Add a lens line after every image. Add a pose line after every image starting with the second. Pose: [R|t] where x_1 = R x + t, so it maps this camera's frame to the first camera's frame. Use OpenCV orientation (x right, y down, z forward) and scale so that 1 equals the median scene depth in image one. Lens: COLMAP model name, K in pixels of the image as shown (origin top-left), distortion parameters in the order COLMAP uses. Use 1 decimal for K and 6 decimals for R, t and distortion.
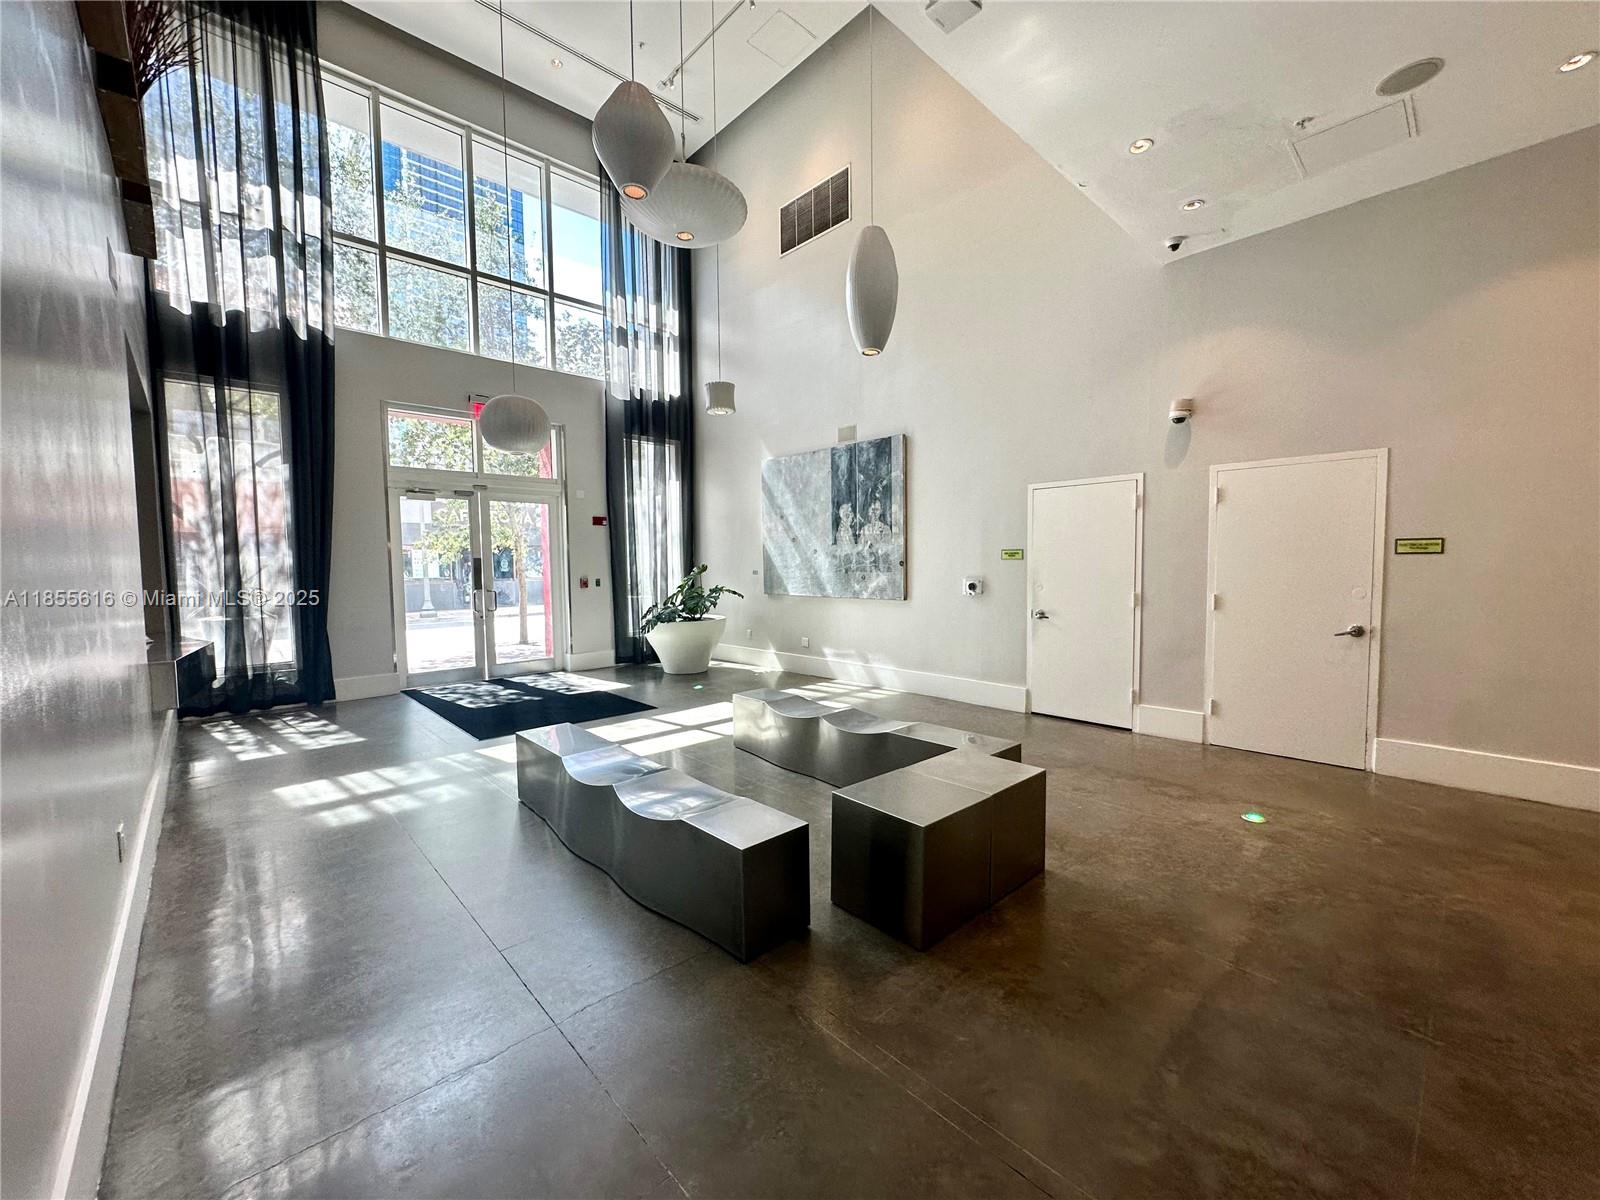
lens RADIAL K [[645.9, 0, 798.5], [0, 645.9, 593.6], [0, 0, 1]] dist [0.000707, -0.000041]
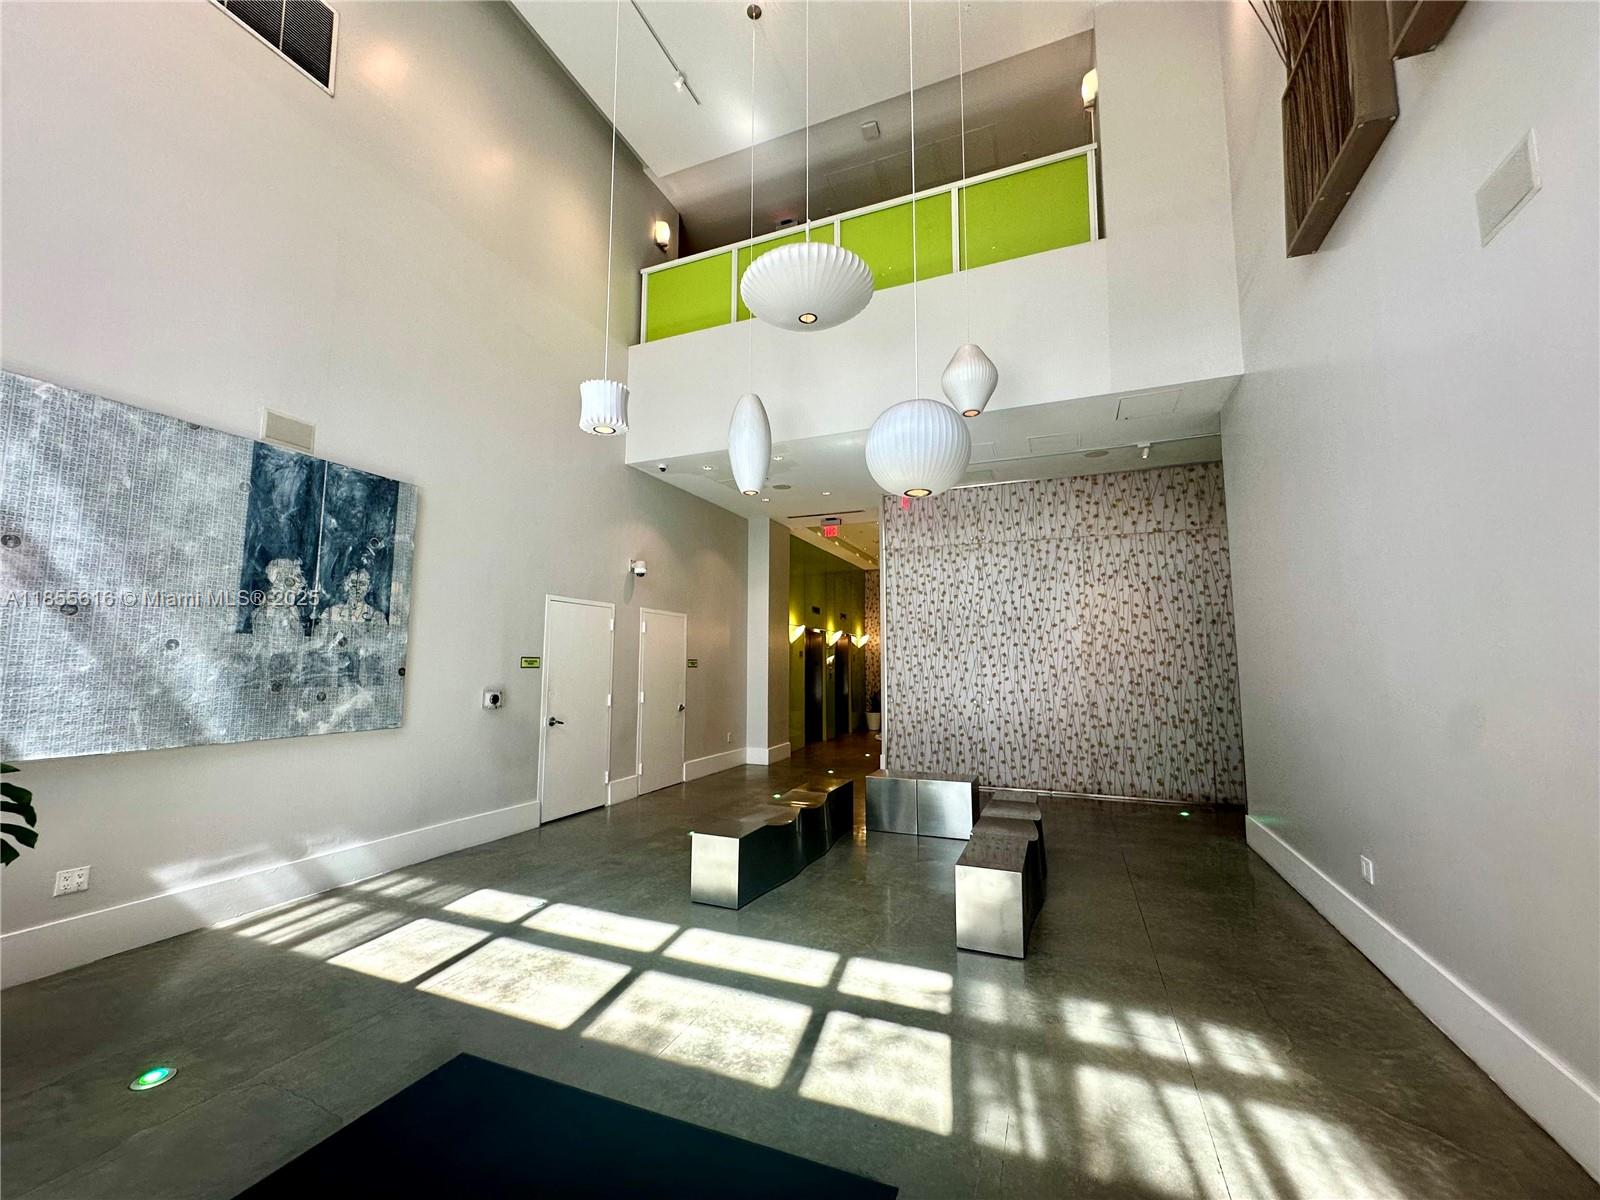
lens RADIAL K [[645.9, 0, 797.5], [0, 645.9, 596.7], [0, 0, 1]] dist [0.000707, -0.000041]
pose [[-0.417735, 0.107062, 0.902239, -0.616108], [0.045297, 0.994252, -0.097008, -0.040208], [-0.907439, 0.000345, -0.420184, 0.899061]]
